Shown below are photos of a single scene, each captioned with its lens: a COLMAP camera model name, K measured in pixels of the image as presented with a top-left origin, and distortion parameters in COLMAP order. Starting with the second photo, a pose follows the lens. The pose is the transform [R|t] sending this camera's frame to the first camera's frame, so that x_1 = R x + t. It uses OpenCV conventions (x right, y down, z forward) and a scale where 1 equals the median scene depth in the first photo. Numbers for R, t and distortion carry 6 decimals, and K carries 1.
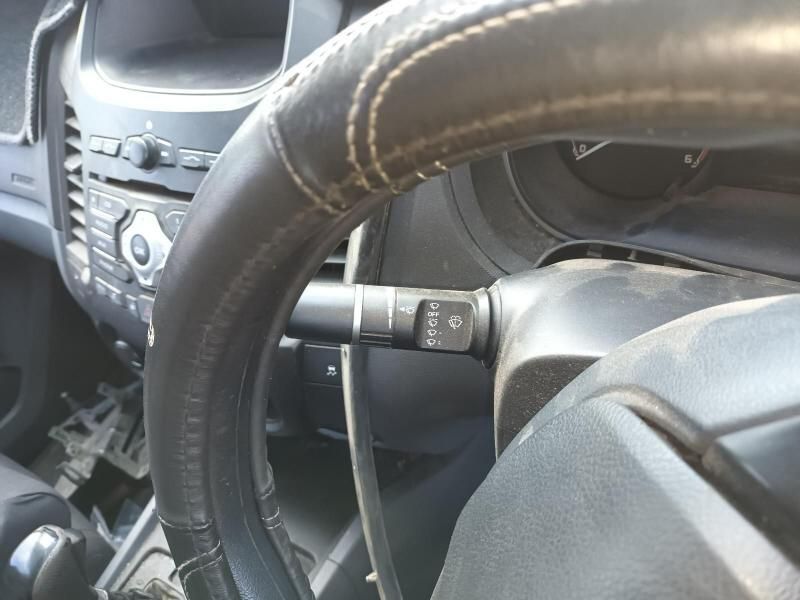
lens RADIAL K [[592.4, 0, 400.0], [0, 592.4, 300.0], [0, 0, 1]] dist [0.049268, -0.088418]
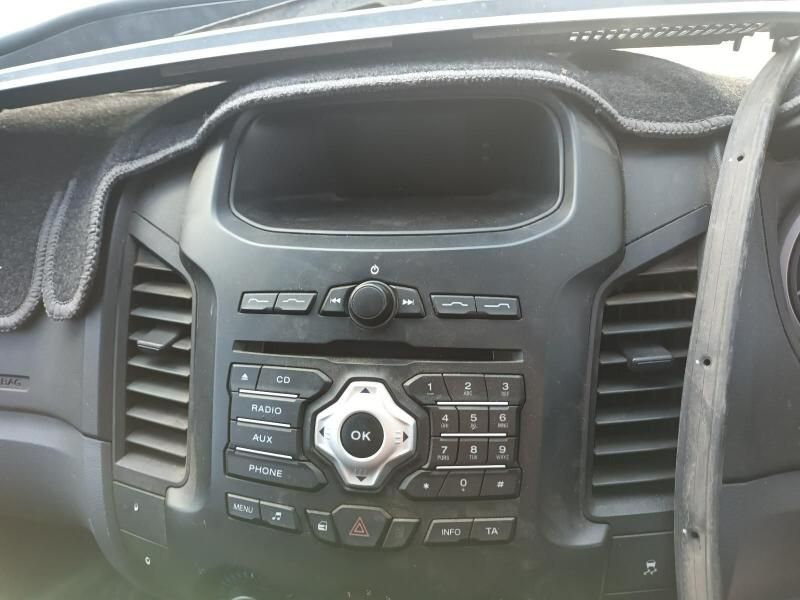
lens RADIAL K [[592.4, 0, 400.0], [0, 592.4, 300.0], [0, 0, 1]] dist [0.049268, -0.088418]
pose [[0.936903, -0.018336, 0.349108, -0.682934], [0.139346, 0.935450, -0.324832, 0.002871], [-0.320617, 0.352983, 0.878981, 0.325085]]
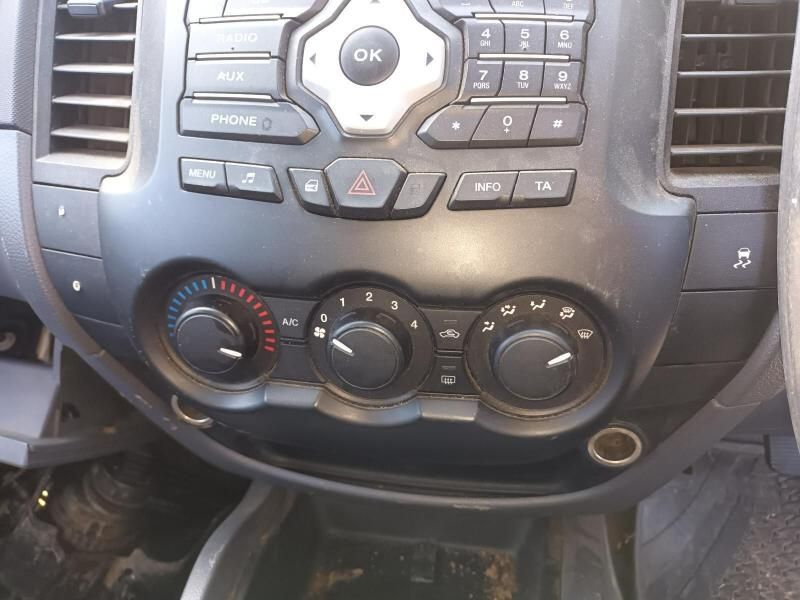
lens RADIAL K [[592.4, 0, 400.0], [0, 592.4, 300.0], [0, 0, 1]] dist [0.049268, -0.088418]
pose [[0.921325, -0.004600, 0.388767, -0.655531], [0.118800, 0.955437, -0.270235, 0.278707], [-0.370199, 0.295160, 0.880814, 0.641095]]
